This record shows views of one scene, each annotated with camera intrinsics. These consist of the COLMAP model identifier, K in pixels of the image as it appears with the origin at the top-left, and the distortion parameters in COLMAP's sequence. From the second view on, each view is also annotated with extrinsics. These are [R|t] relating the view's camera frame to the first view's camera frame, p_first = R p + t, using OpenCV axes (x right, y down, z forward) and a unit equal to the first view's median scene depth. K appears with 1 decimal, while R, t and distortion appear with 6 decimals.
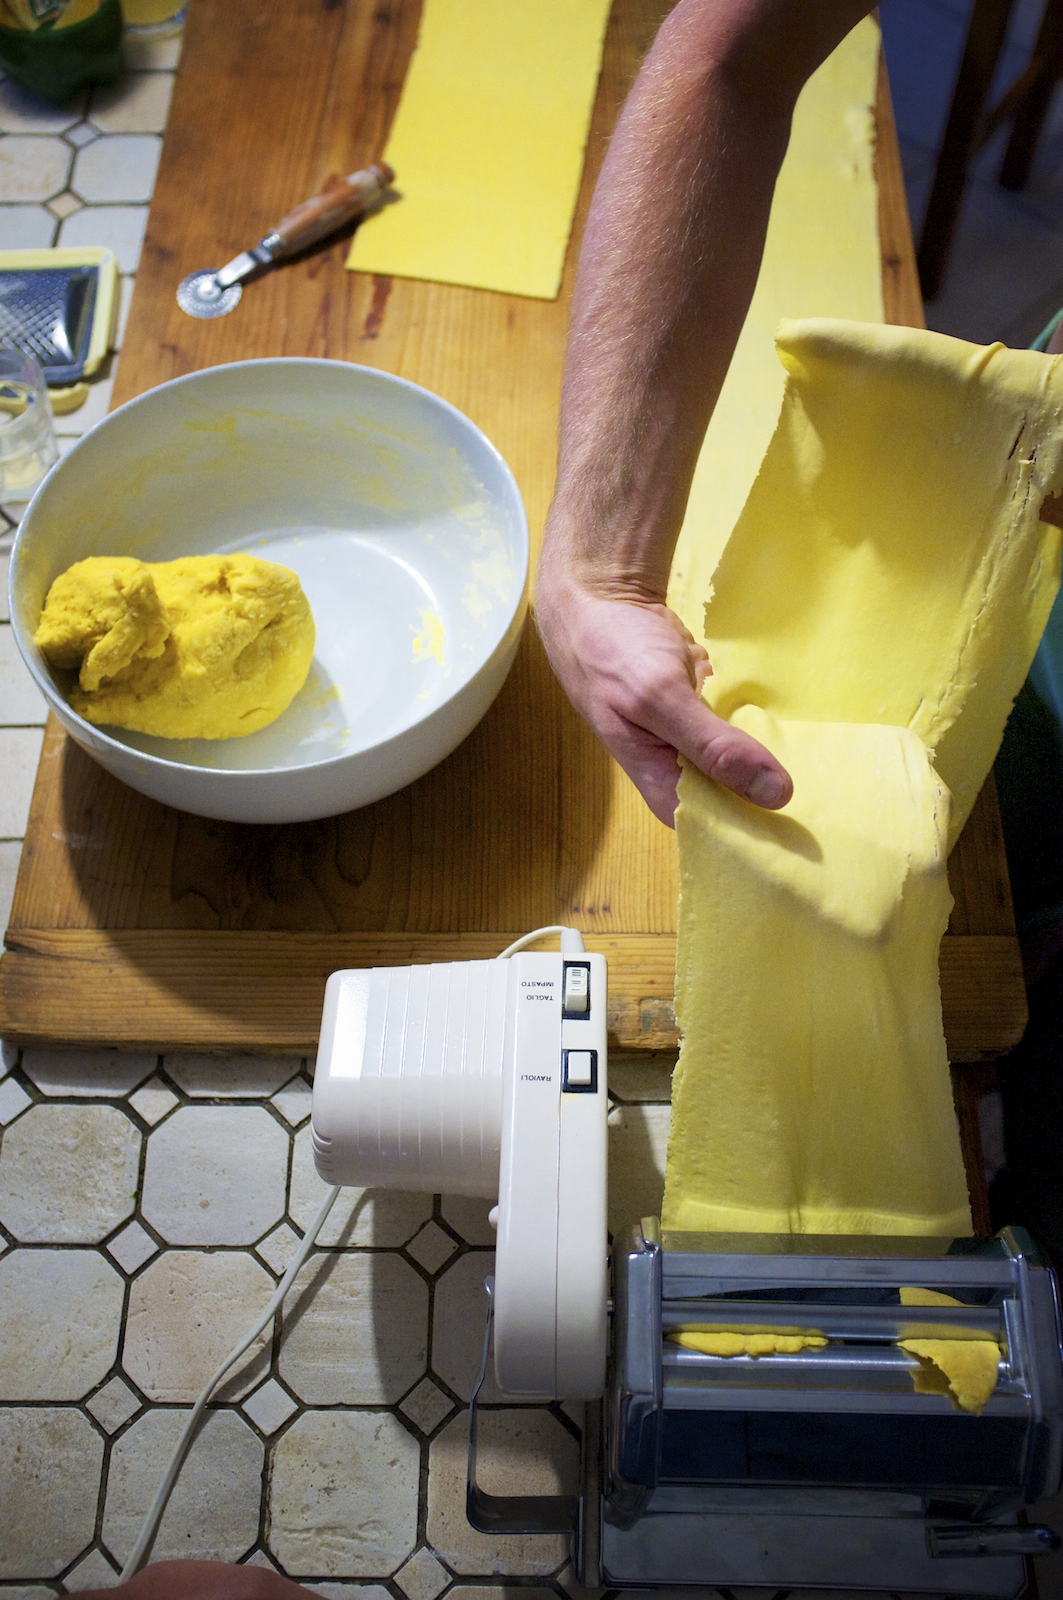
lens RADIAL K [[1679.8, 0, 532.6], [0, 1679.8, 798.6], [0, 0, 1]] dist [-0.049801, 0.000000]
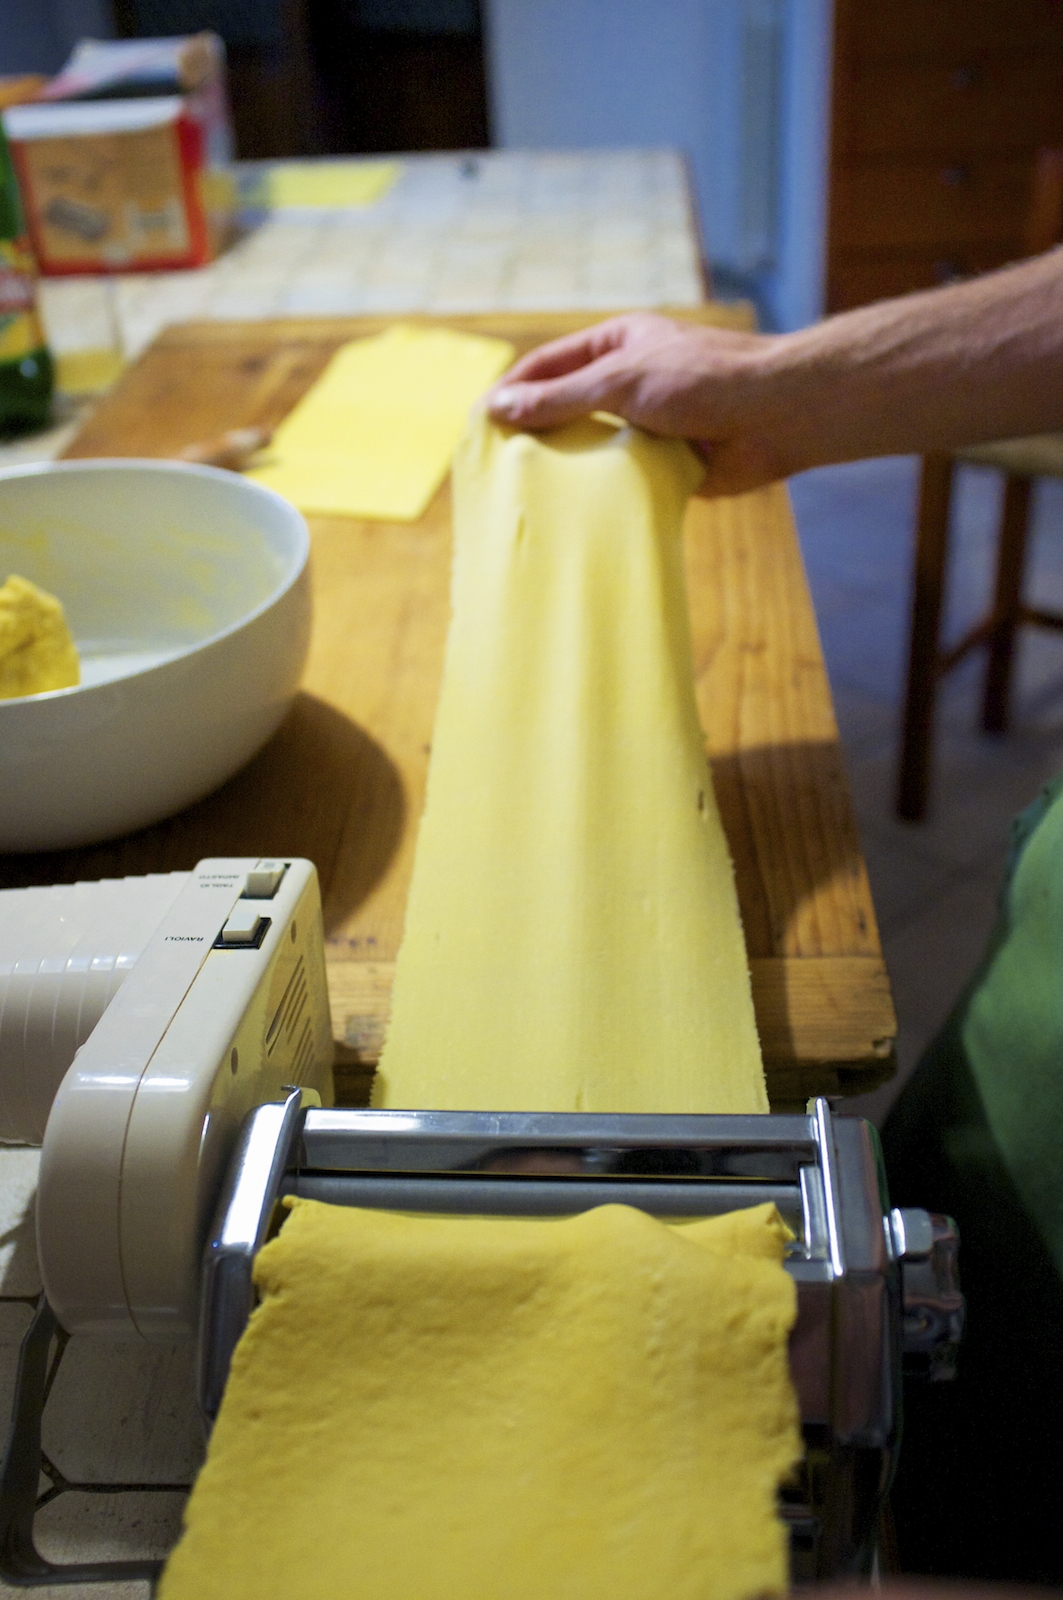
lens RADIAL K [[1679.8, 0, 530.4], [0, 1679.8, 800.5], [0, 0, 1]] dist [-0.049801, 0.000000]
pose [[0.997270, -0.019889, -0.071118, 0.183915], [-0.017931, 0.869006, -0.494476, 0.416153], [0.071637, 0.494401, 0.866277, 0.269893]]
